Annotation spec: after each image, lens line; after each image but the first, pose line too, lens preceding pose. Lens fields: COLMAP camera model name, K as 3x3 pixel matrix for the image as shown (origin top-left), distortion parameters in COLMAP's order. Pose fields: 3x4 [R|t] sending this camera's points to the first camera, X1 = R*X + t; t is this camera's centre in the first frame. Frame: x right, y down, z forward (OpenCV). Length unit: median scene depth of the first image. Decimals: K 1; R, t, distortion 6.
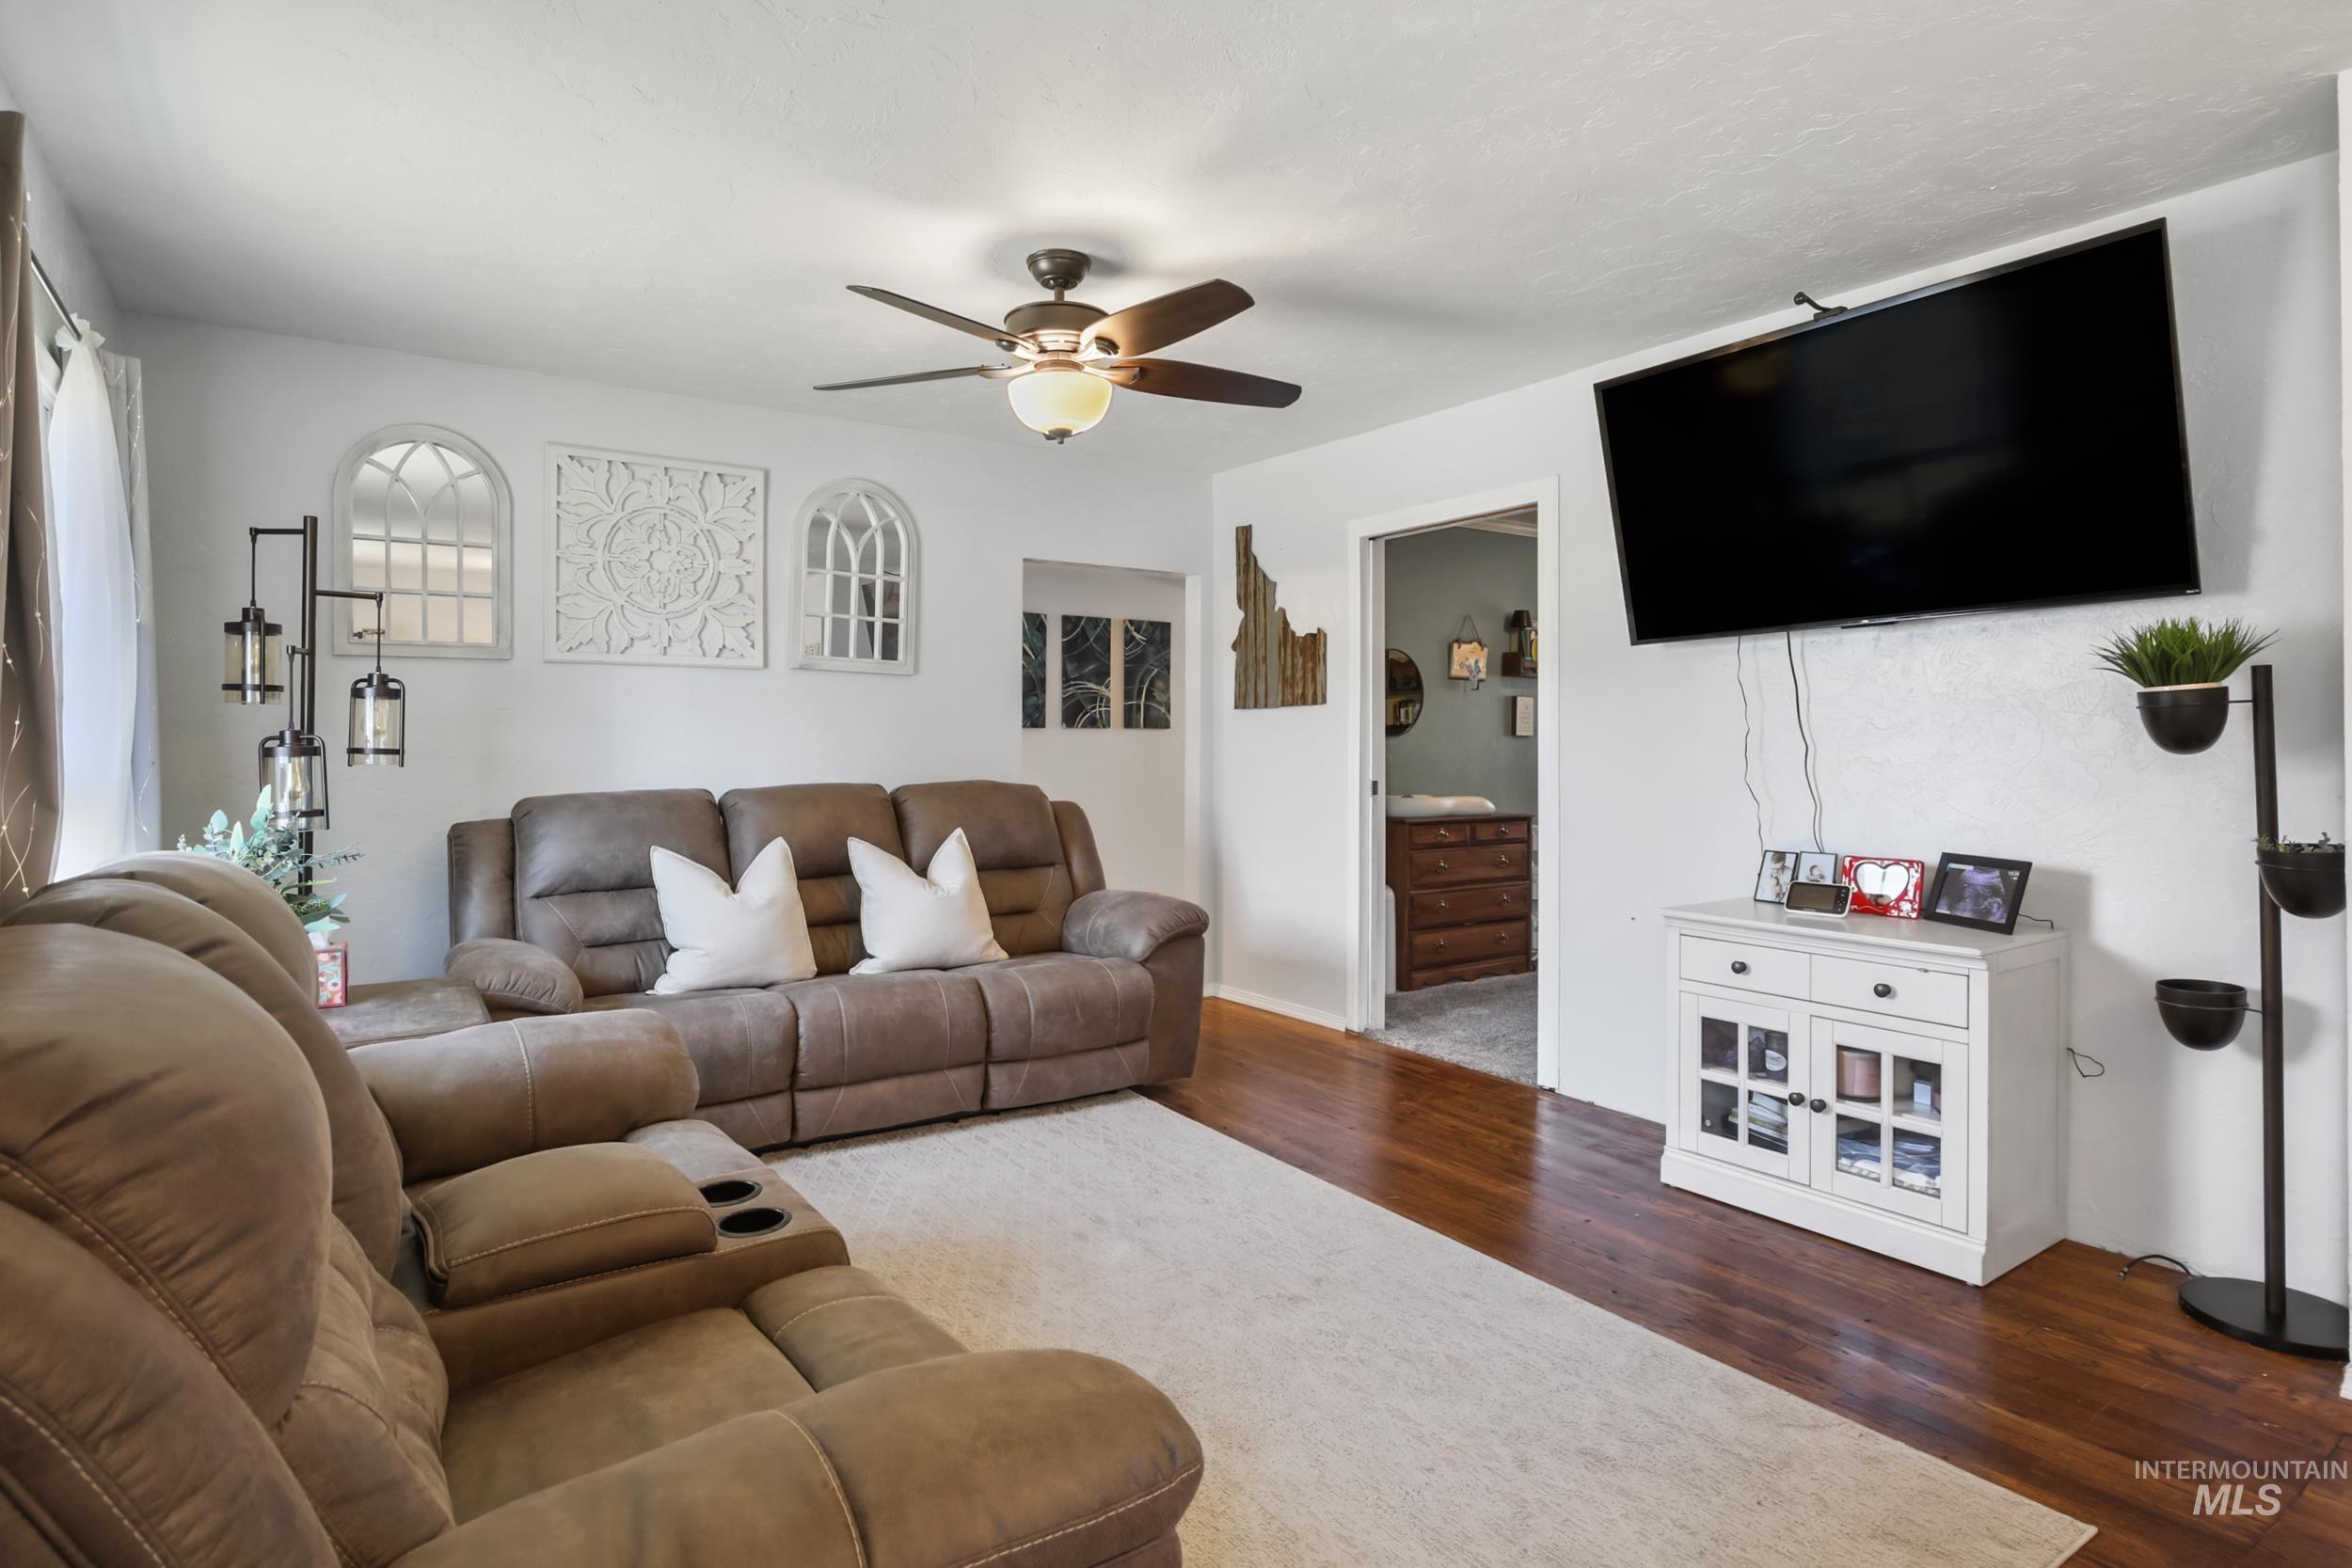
lens RADIAL K [[1251.8, 0, 1169.5], [0, 1251.8, 730.8], [0, 0, 1]] dist [-0.001926, -0.000139]
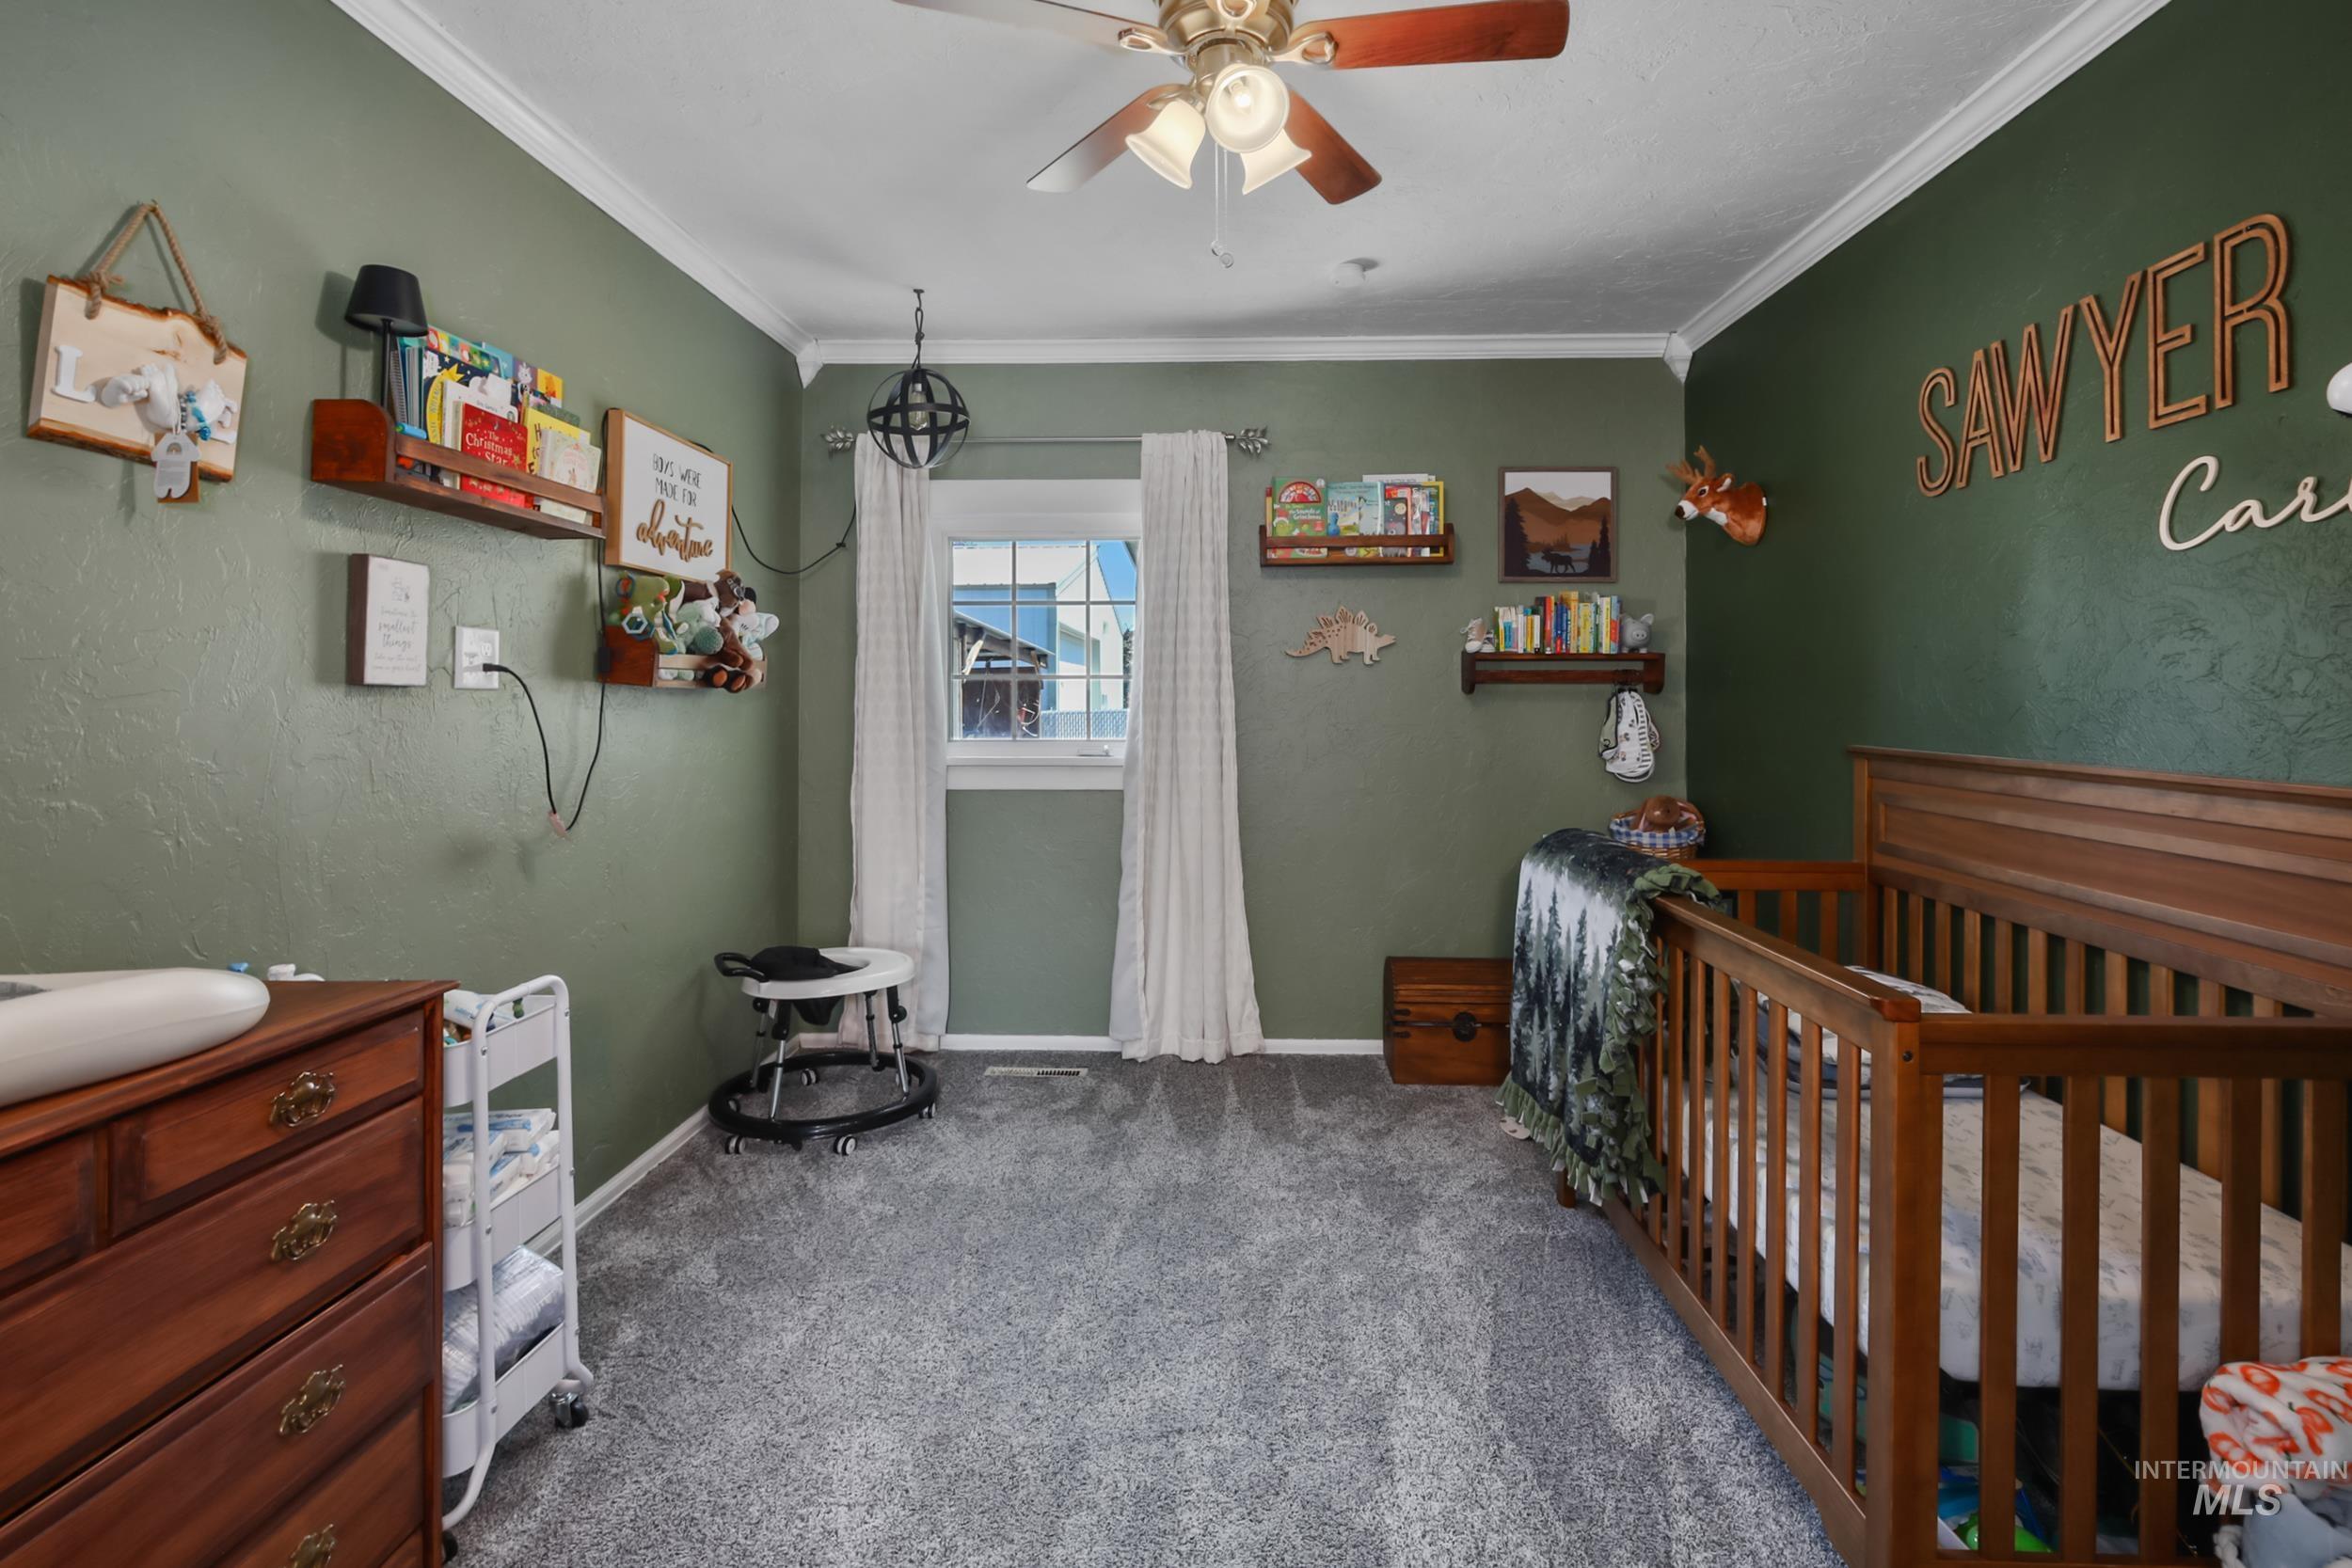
lens RADIAL K [[1124.3, 0, 1180.8], [0, 1124.3, 692.4], [0, 0, 1]] dist [-0.005087, 0.001313]
pose [[0.608012, 0.004119, 0.793917, 0.291071], [-0.007012, 0.999975, 0.000183, 0.006821], [-0.793897, -0.005678, 0.608026, 1.088050]]
